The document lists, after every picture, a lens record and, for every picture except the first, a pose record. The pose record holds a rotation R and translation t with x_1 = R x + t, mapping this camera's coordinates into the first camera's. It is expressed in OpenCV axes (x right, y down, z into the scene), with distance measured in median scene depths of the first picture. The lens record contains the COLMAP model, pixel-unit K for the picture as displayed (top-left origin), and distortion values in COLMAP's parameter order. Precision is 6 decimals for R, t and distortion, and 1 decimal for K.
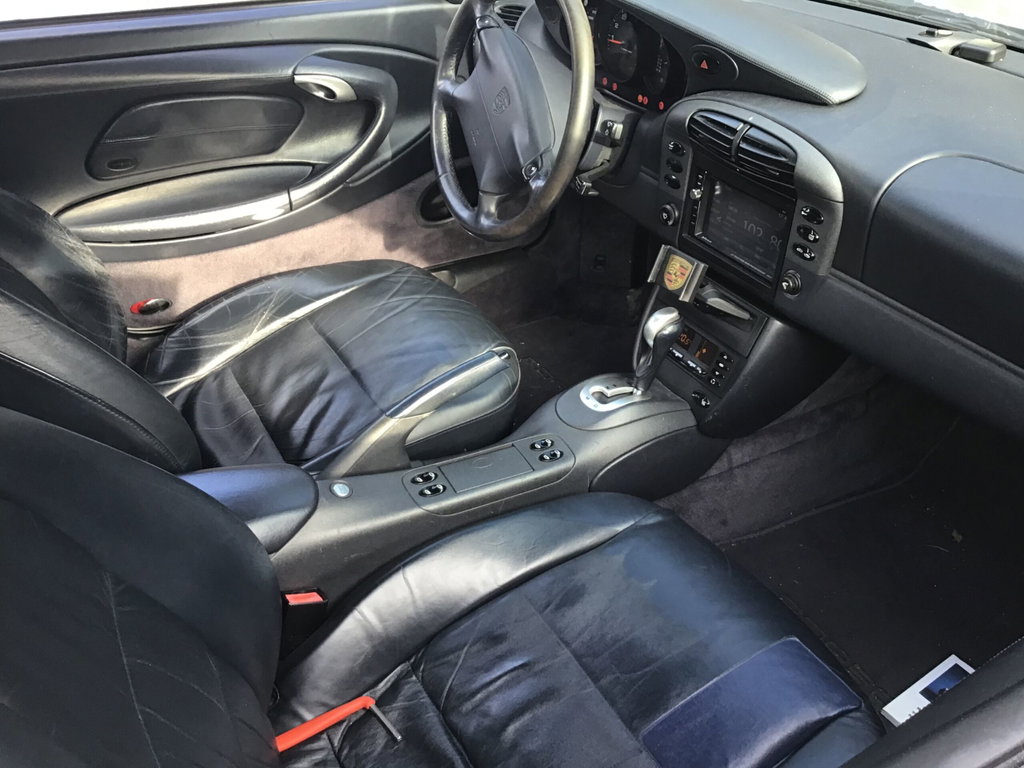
lens RADIAL K [[971.7, 0, 512.0], [0, 971.7, 384.0], [0, 0, 1]] dist [0.096022, -0.193195]
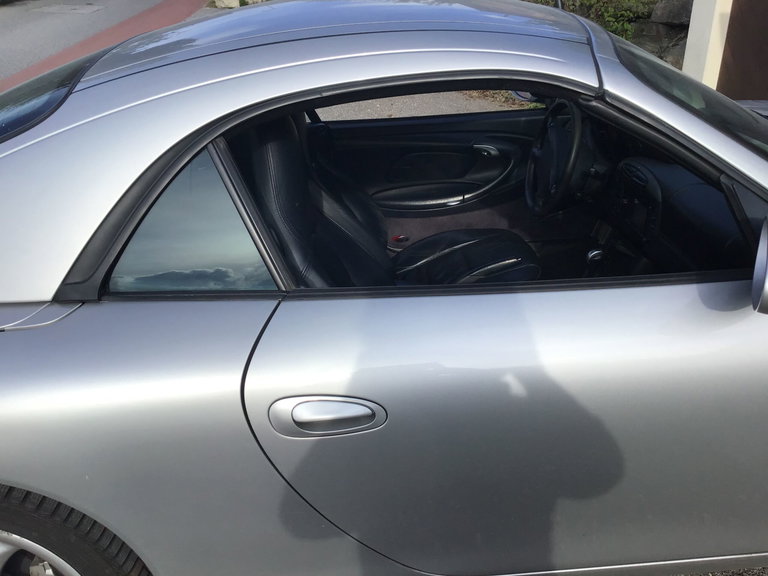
lens RADIAL K [[728.7, 0, 384.0], [0, 728.7, 288.0], [0, 0, 1]] dist [0.096022, -0.193195]
pose [[0.889374, 0.135565, -0.436620, 0.375432], [-0.196205, 0.975784, -0.096692, 0.215349], [0.412938, 0.171662, 0.894435, -0.549020]]
